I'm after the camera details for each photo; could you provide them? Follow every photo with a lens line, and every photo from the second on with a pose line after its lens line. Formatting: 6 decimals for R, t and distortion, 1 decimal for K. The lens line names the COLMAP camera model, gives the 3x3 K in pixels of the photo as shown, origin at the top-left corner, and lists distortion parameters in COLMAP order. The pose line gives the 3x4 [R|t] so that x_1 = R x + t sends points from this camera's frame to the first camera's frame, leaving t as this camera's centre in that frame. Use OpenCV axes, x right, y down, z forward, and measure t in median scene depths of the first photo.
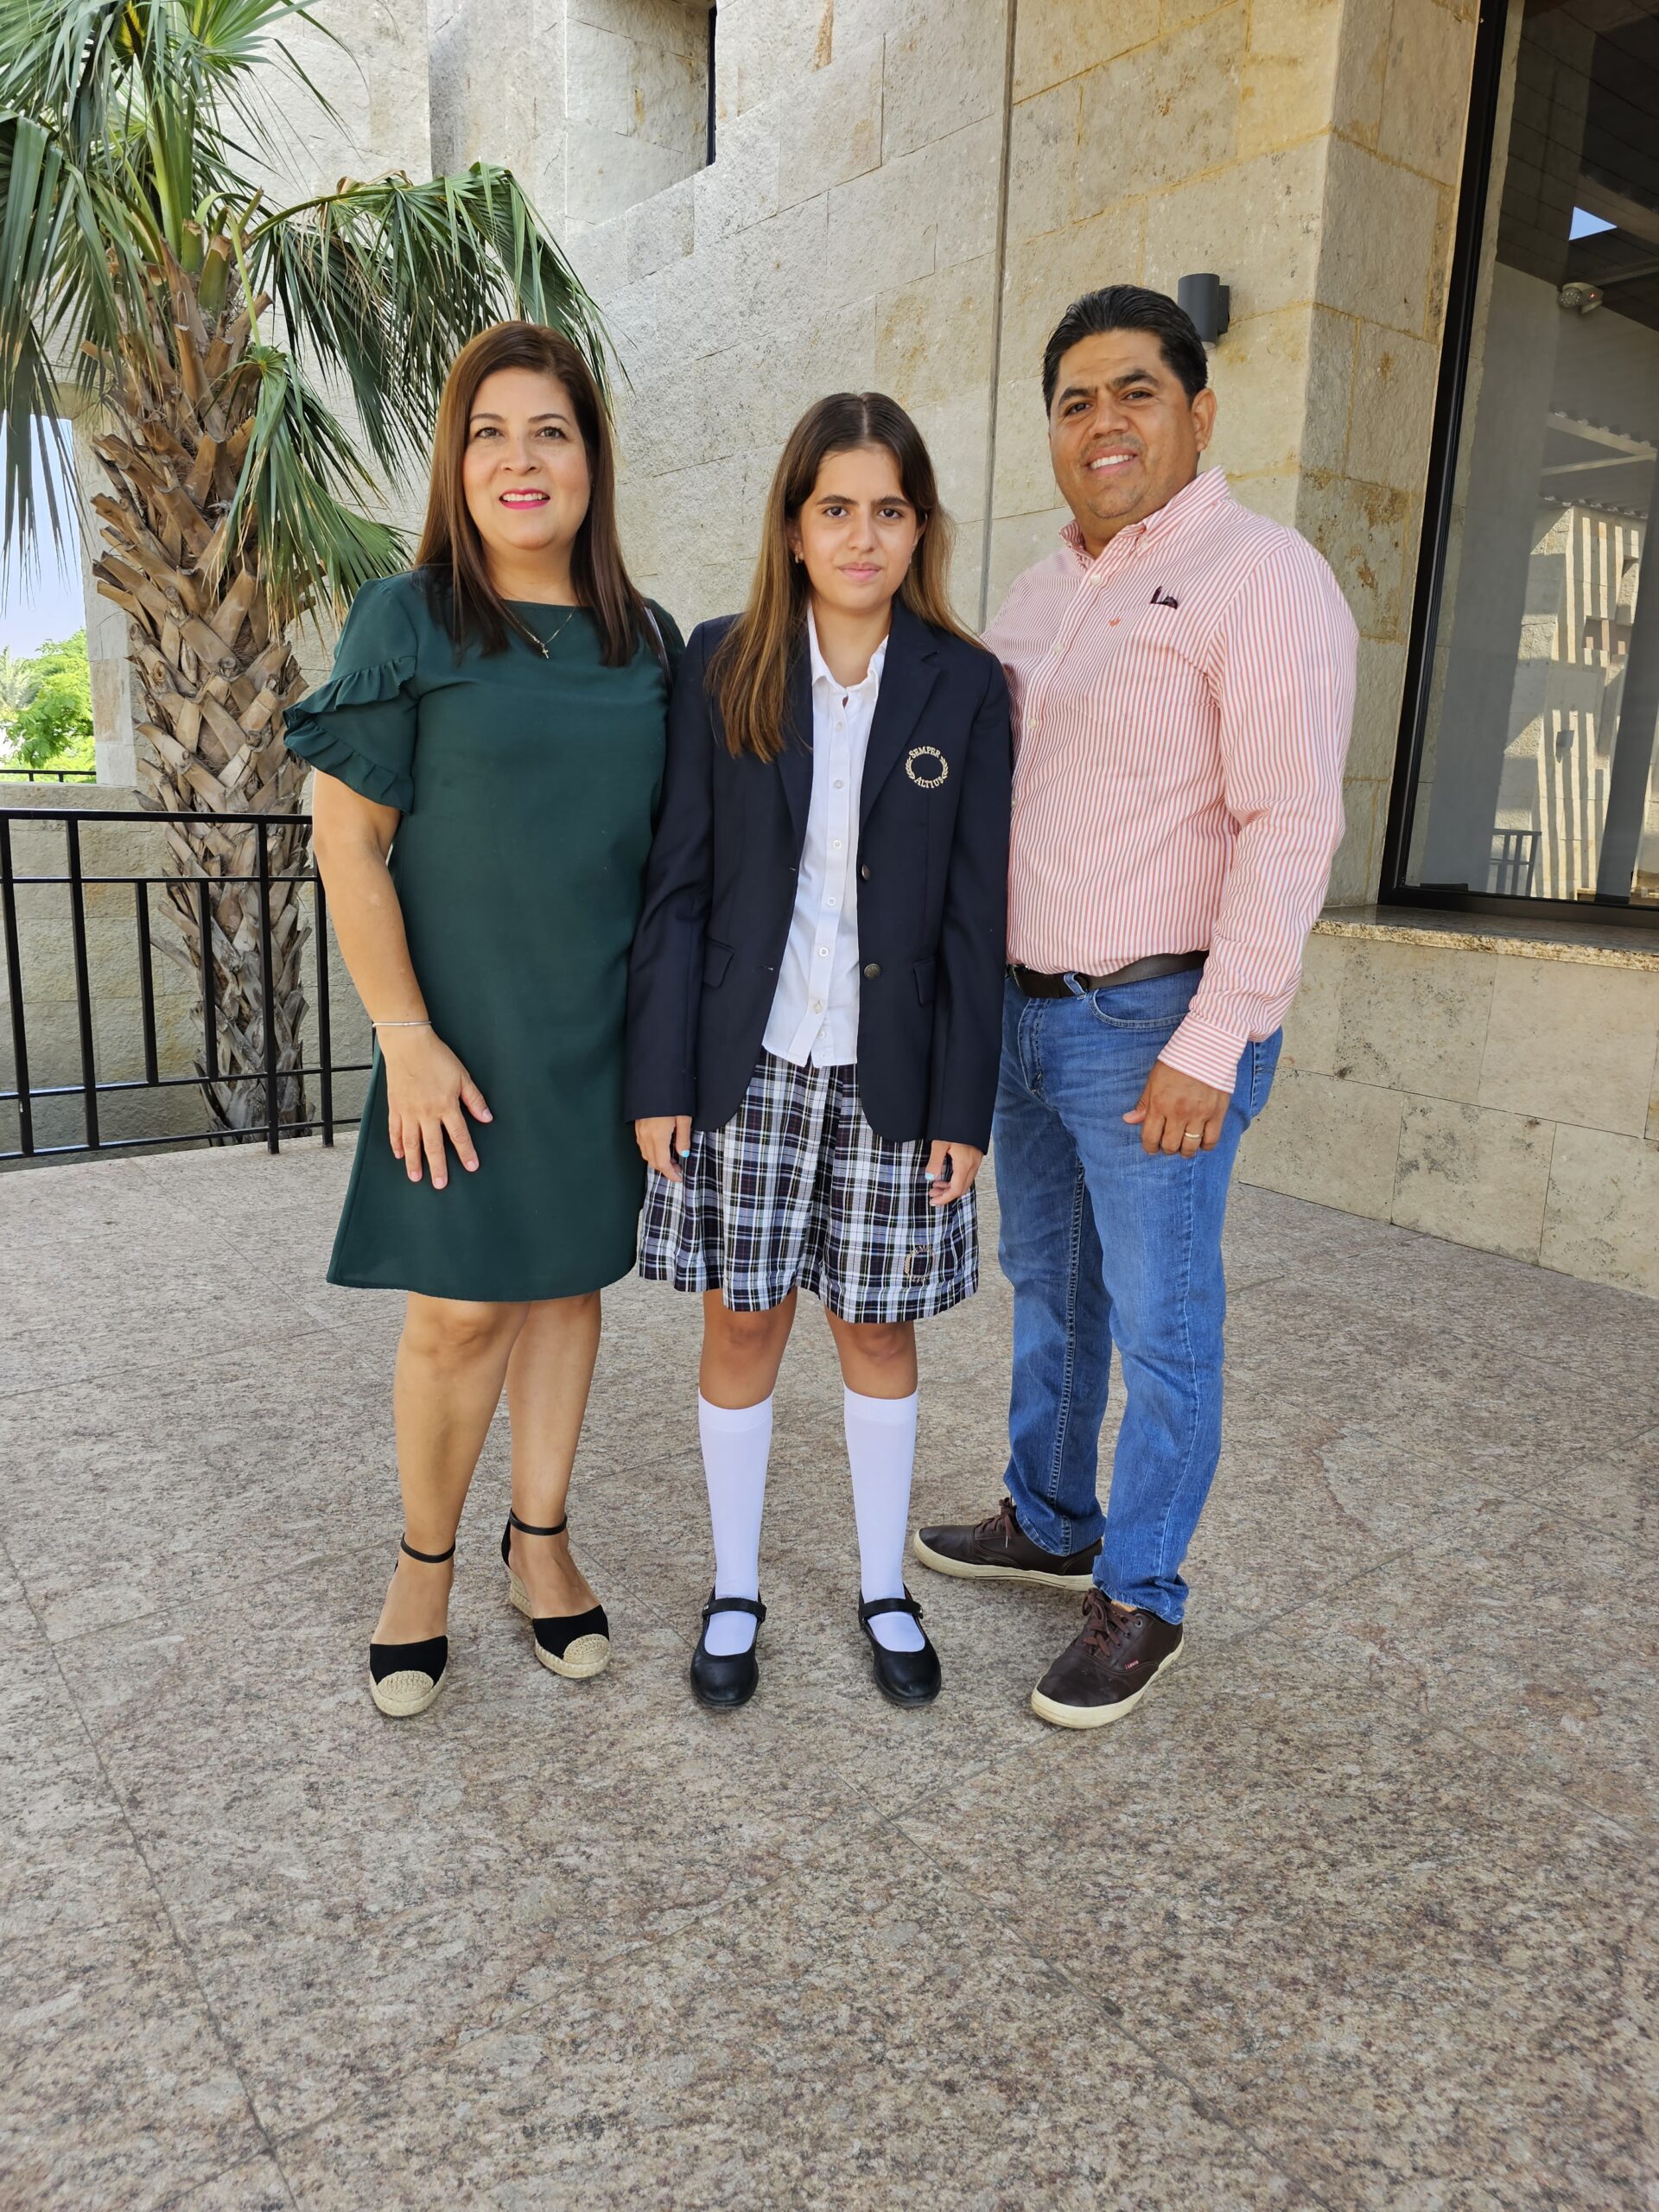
lens RADIAL K [[1501.0, 0, 853.2], [0, 1501.0, 1099.4], [0, 0, 1]] dist [0.033501, -0.026772]
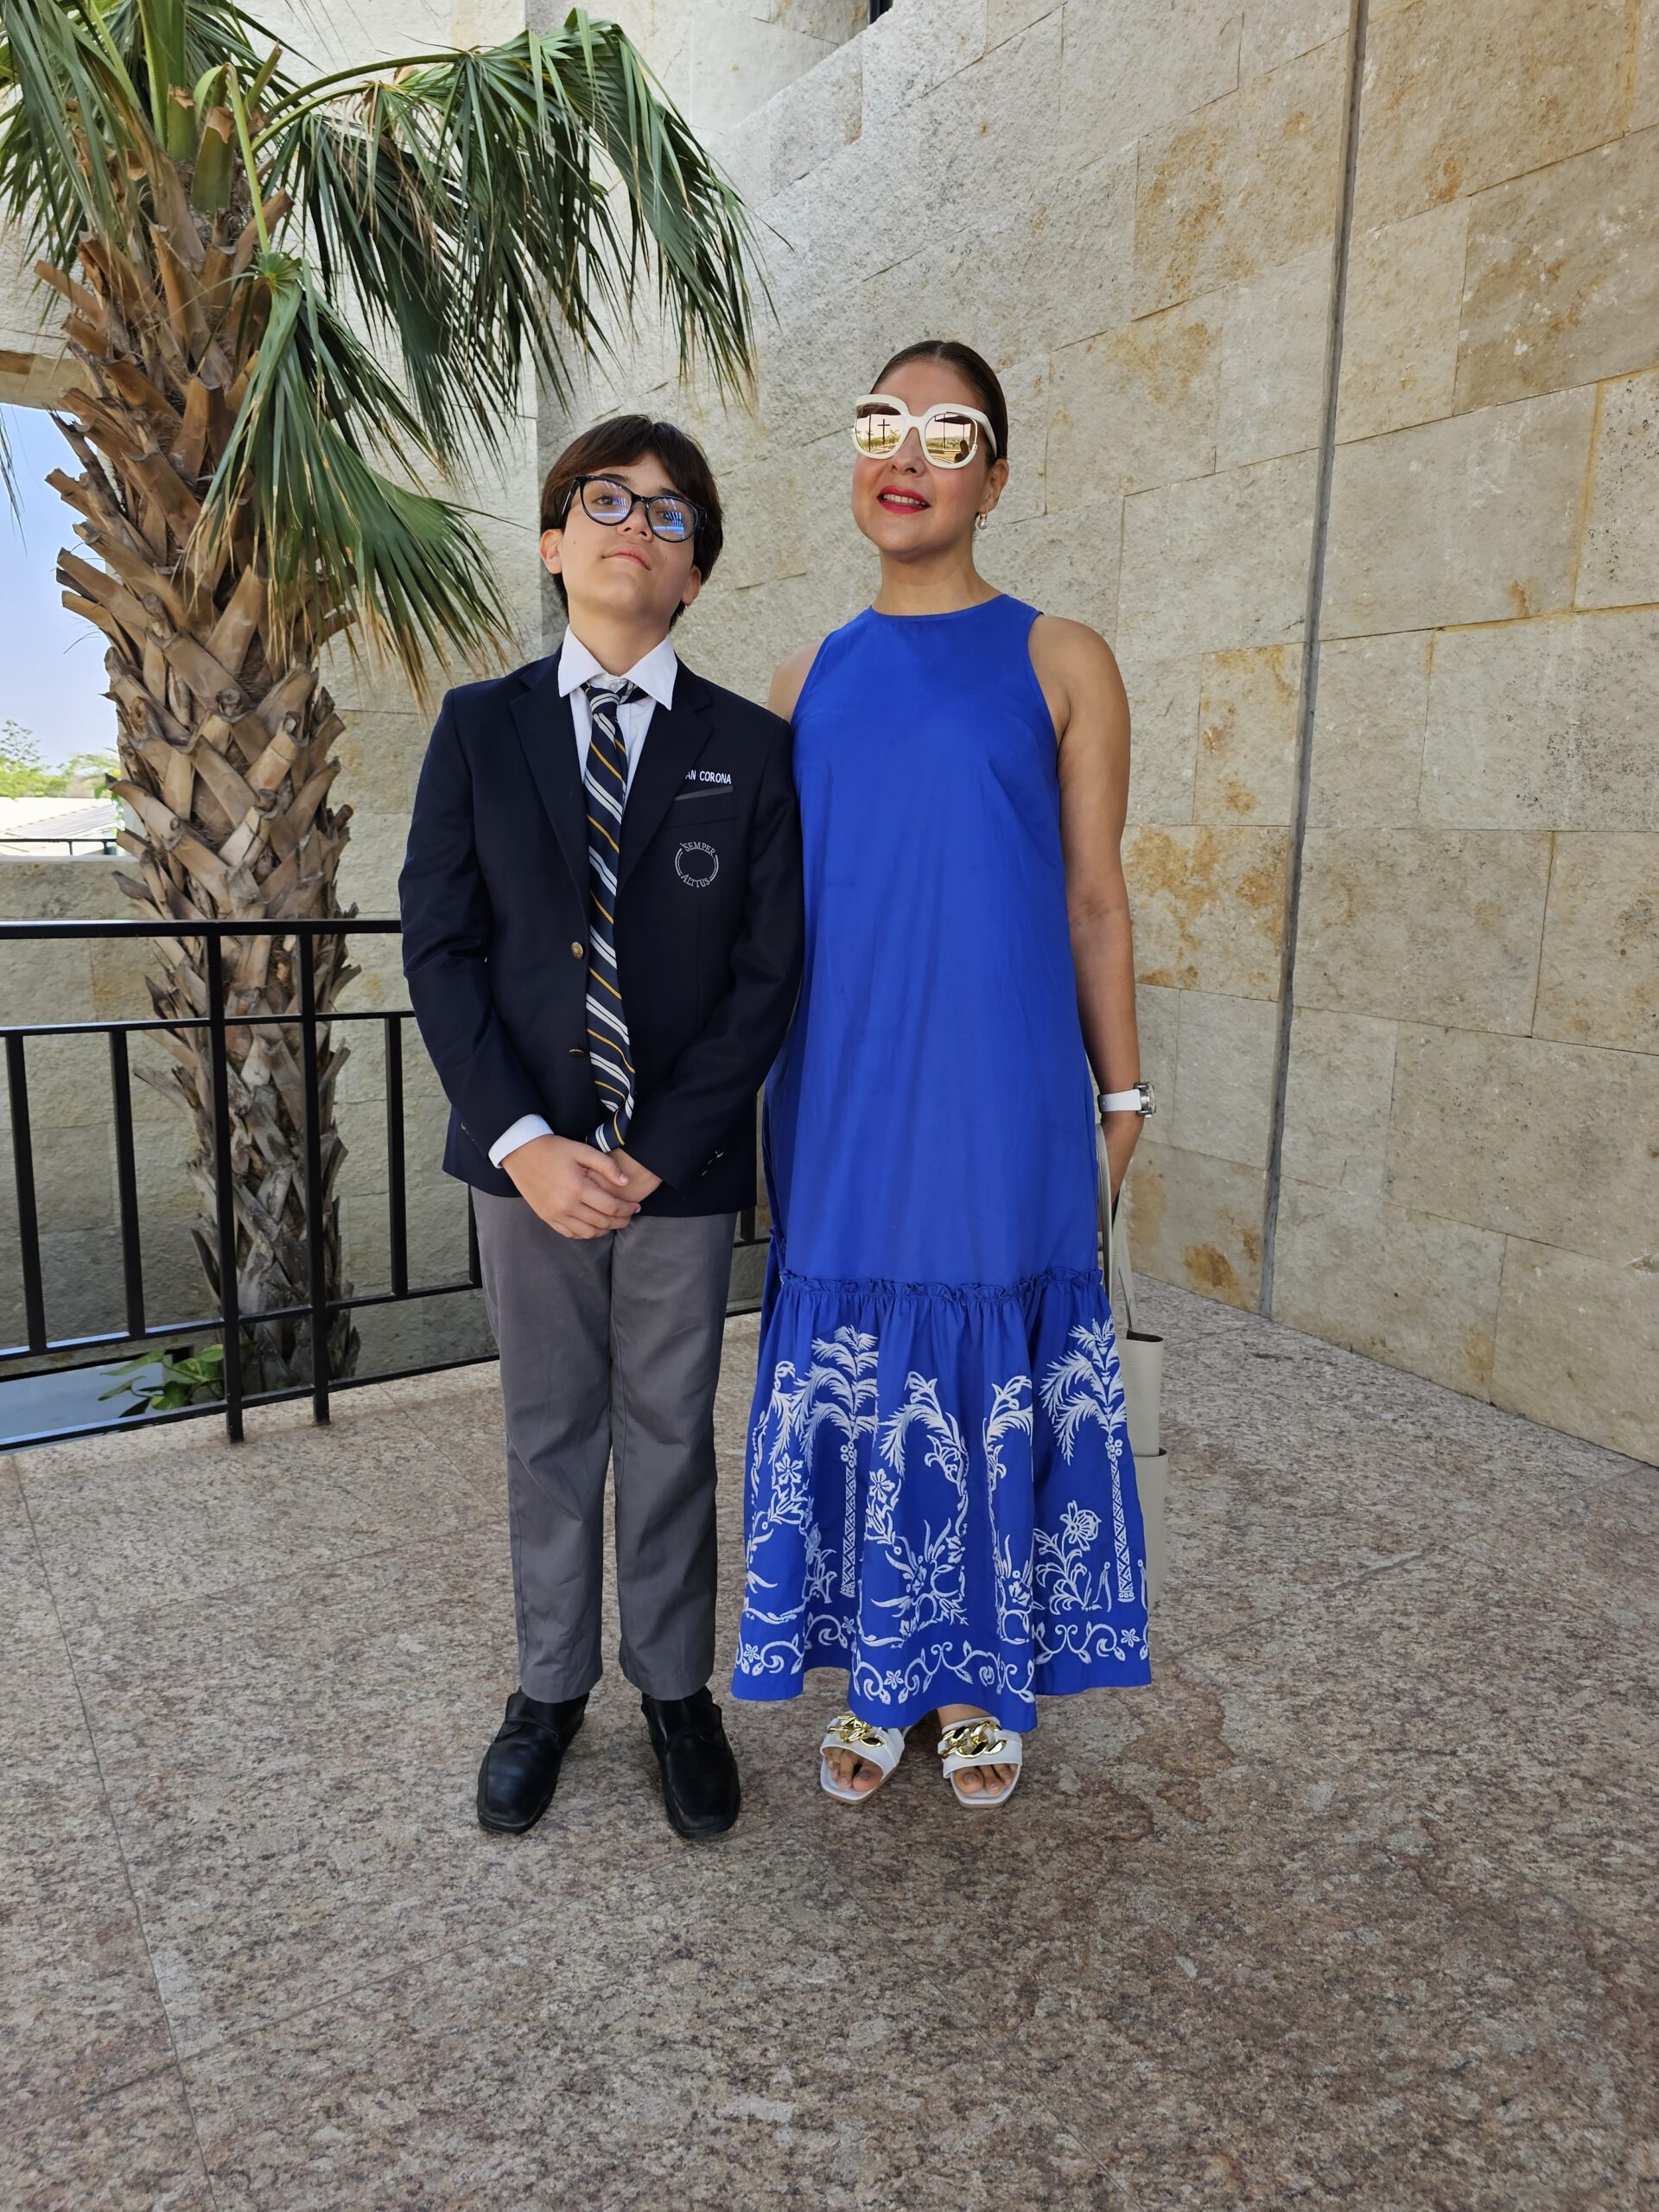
lens RADIAL K [[1501.0, 0, 827.4], [0, 1501.0, 1105.6], [0, 0, 1]] dist [0.033501, -0.026772]
pose [[0.995833, 0.001537, -0.091185, -0.063341], [-0.003741, 0.999705, -0.024002, -0.079257], [0.091121, 0.024243, 0.995545, 0.320621]]
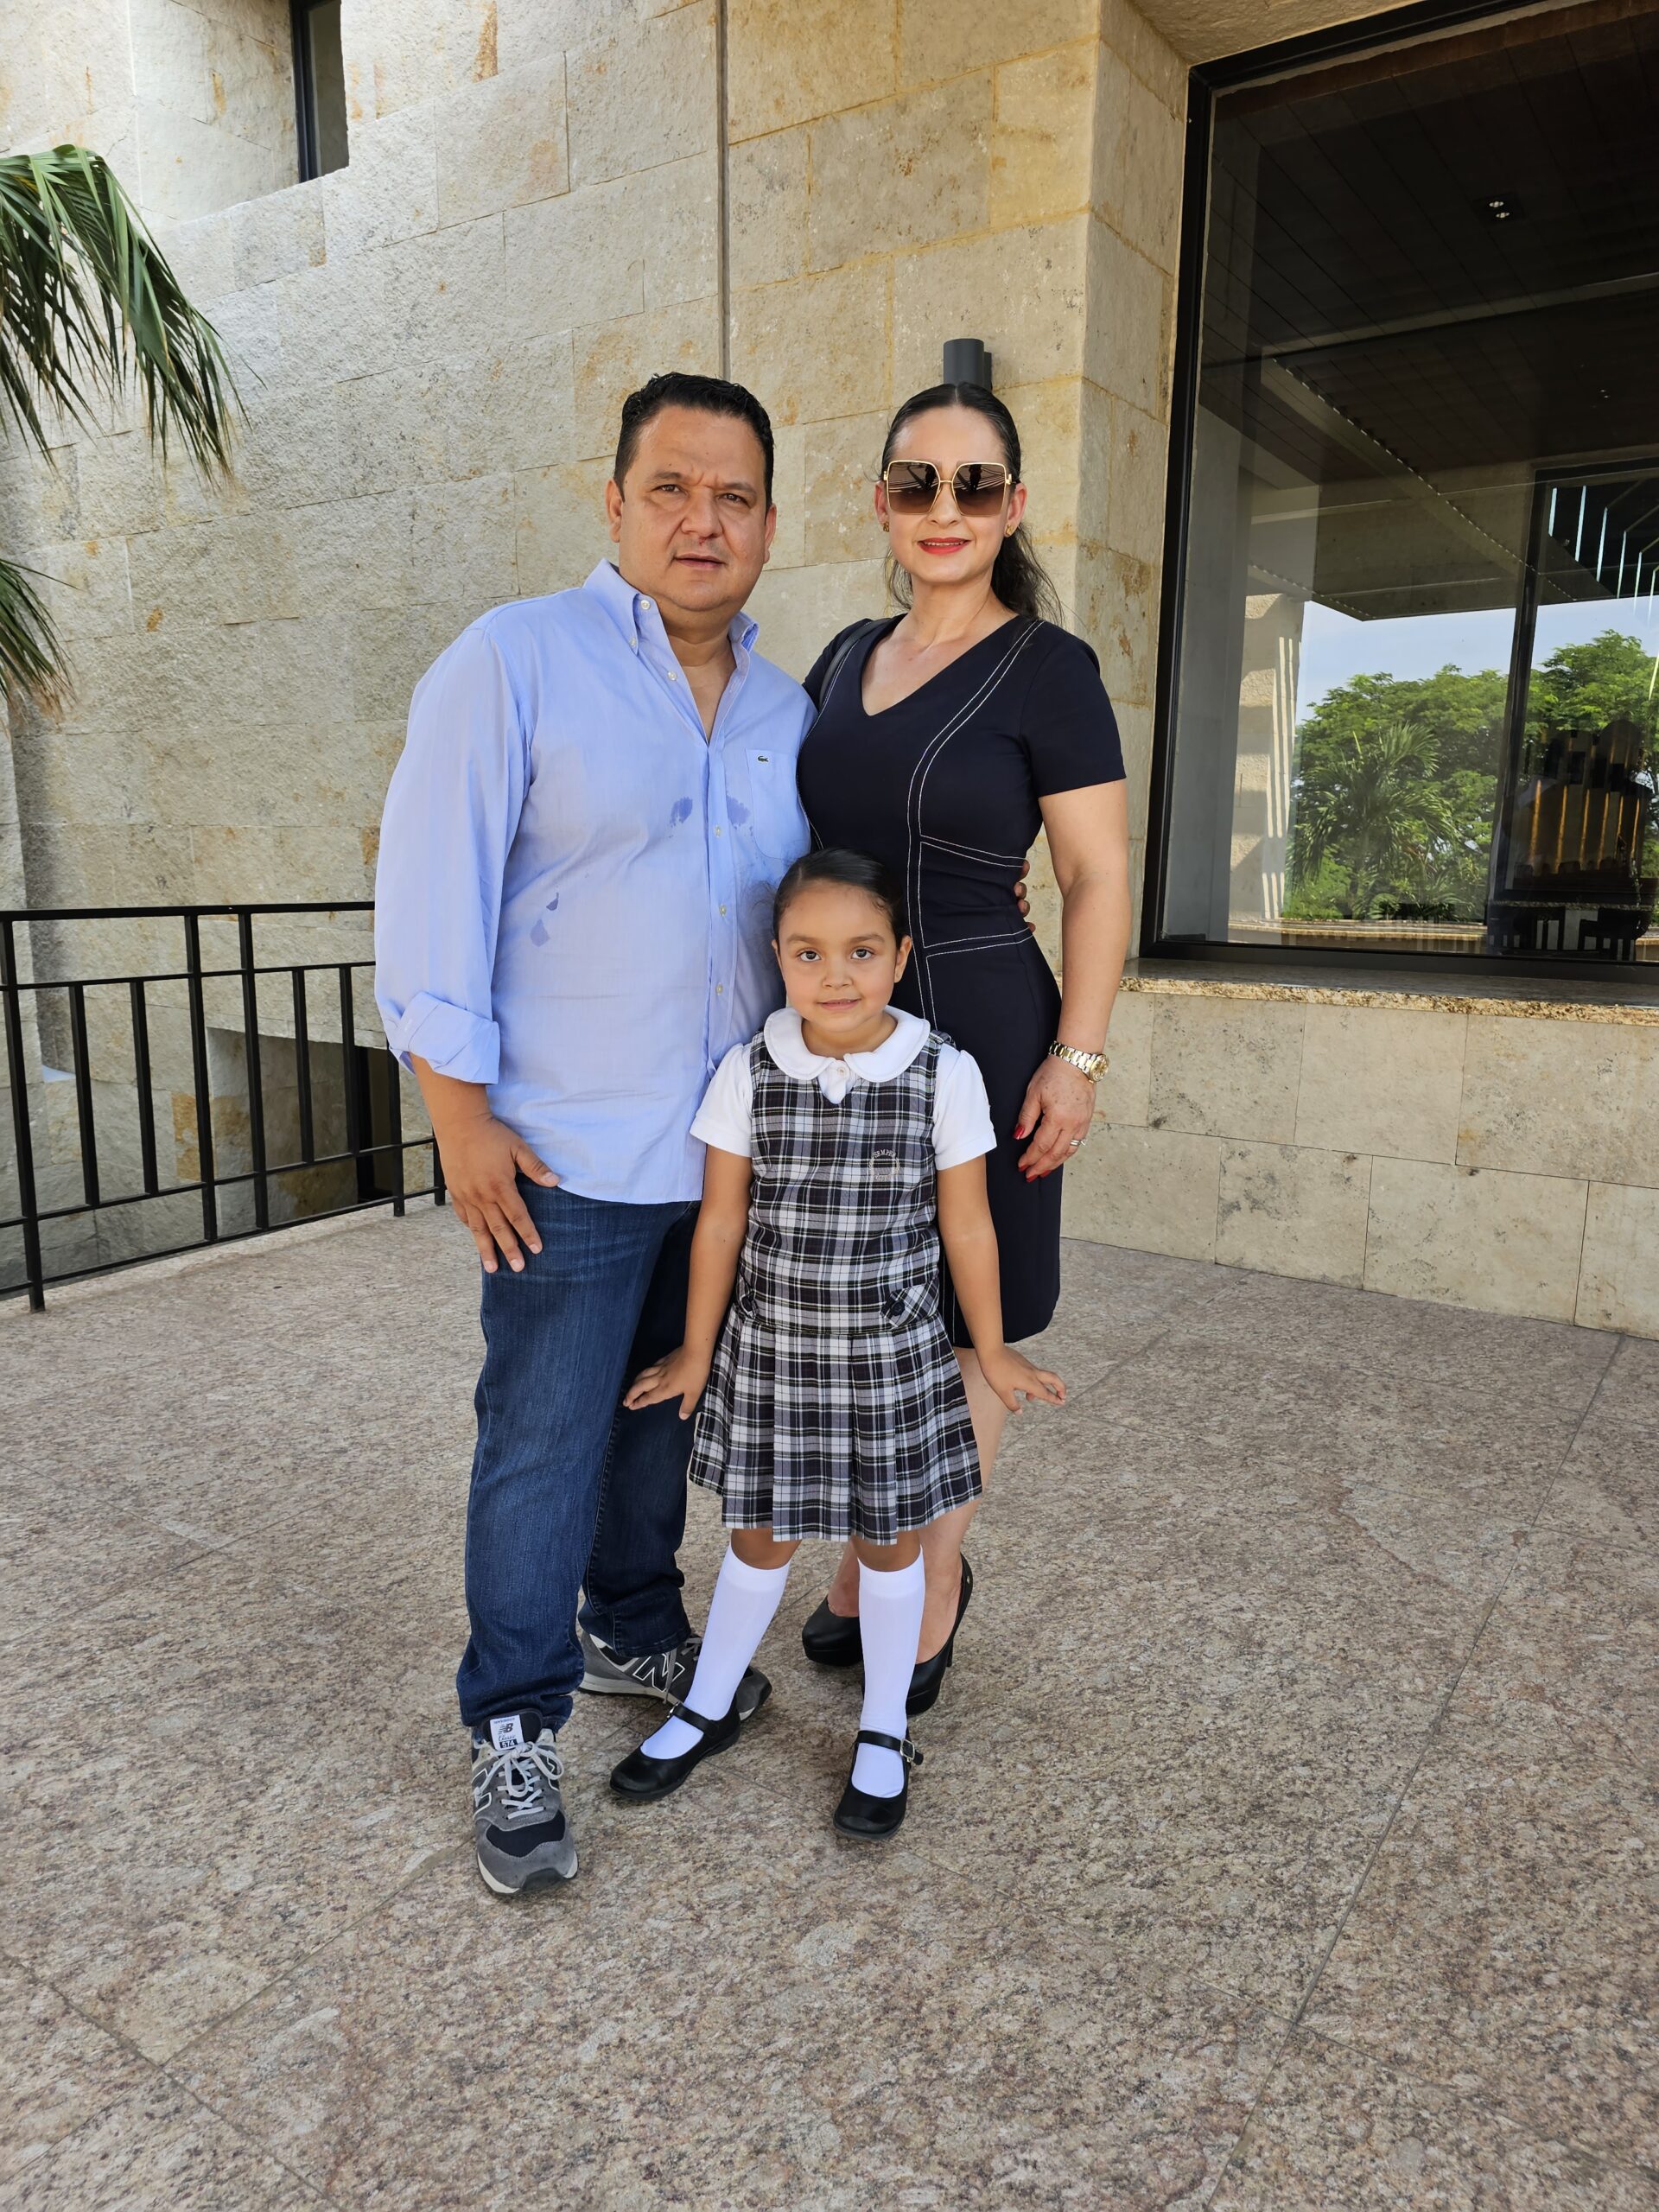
lens RADIAL K [[1501.0, 0, 865.7], [0, 1501.0, 1133.8], [0, 0, 1]] dist [0.033501, -0.026772]
pose [[0.946114, -0.083723, 0.312824, -0.150404], [0.085717, 0.996292, 0.007399, -0.028059], [-0.312284, 0.019814, 0.949782, 0.065631]]
